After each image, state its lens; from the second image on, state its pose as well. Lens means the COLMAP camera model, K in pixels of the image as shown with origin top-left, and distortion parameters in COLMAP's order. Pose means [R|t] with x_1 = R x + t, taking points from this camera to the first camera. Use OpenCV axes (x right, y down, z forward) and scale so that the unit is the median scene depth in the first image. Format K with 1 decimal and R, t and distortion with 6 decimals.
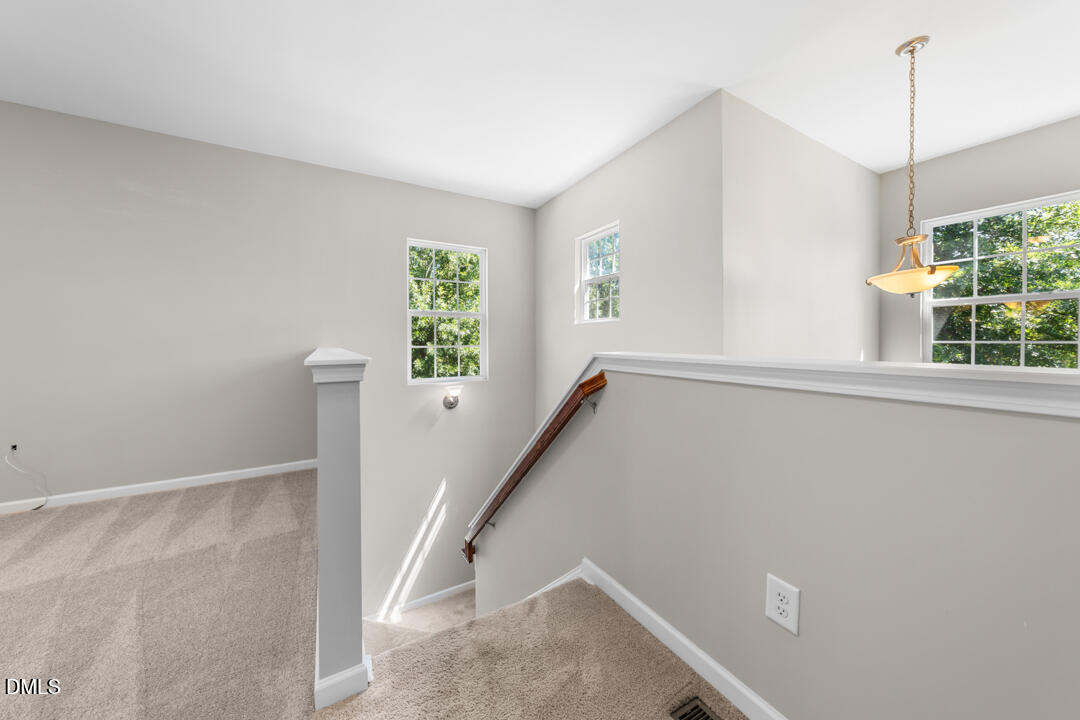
lens RADIAL K [[367.4, 0, 546.5], [0, 367.4, 337.4], [0, 0, 1]] dist [-0.000338, -0.000145]
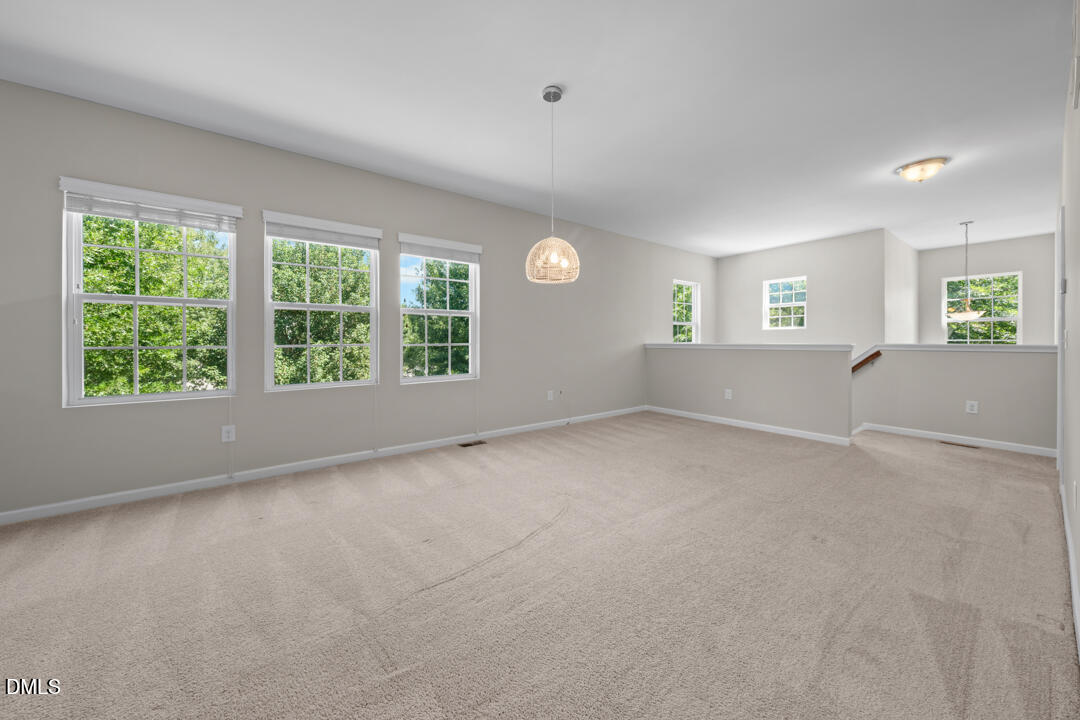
lens RADIAL K [[367.4, 0, 548.6], [0, 367.4, 338.1], [0, 0, 1]] dist [-0.000338, -0.000145]
pose [[0.994701, 0.000594, 0.102813, -1.832655], [-0.000725, 0.999999, 0.001239, 0.001590], [-0.102812, -0.001307, 0.994700, -1.041036]]
